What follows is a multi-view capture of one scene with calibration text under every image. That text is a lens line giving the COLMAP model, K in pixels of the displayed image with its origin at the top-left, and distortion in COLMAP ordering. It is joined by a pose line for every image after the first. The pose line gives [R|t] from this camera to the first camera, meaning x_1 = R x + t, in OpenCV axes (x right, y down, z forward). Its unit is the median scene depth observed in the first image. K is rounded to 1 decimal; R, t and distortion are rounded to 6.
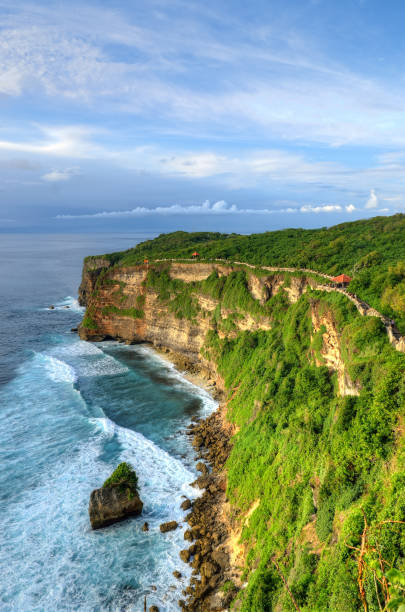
lens RADIAL K [[457.0, 0, 203.0], [0, 457.0, 303.5], [0, 0, 1]] dist [-0.029722, -0.006496]
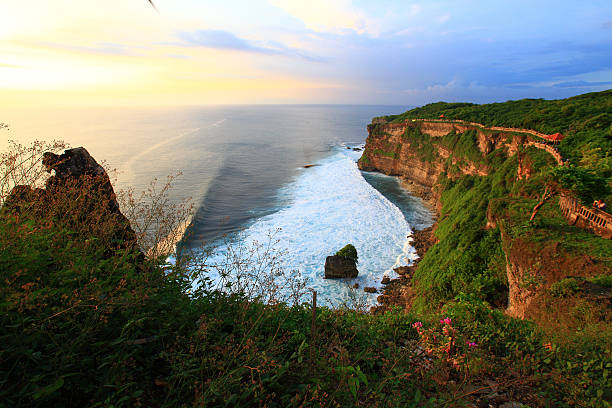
lens RADIAL K [[282.0, 0, 308.8], [0, 282.0, 198.2], [0, 0, 1]] dist [-0.042255, 0.014466]
pose [[0.876080, 0.163021, -0.453772, 0.063022], [-0.084049, 0.978334, 0.189205, 0.010622], [0.474785, -0.127620, 0.870800, 0.053167]]
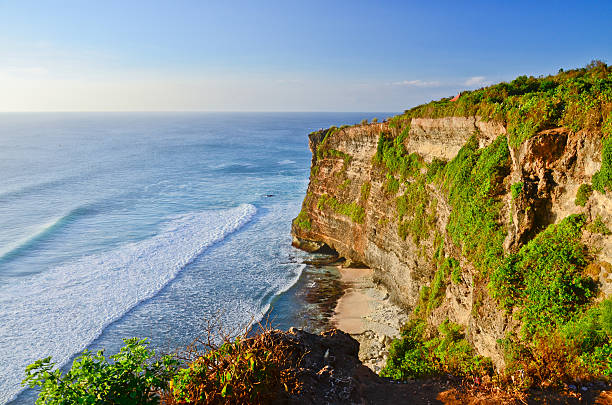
lens RADIAL K [[477.2, 0, 306.0], [0, 477.2, 202.5], [0, 0, 1]] dist [-0.001153, -0.001098]
pose [[0.813937, 0.115187, -0.569419, 0.166088], [-0.097190, 0.993332, 0.062015, -0.026723], [0.572765, 0.004866, 0.819705, 0.643926]]
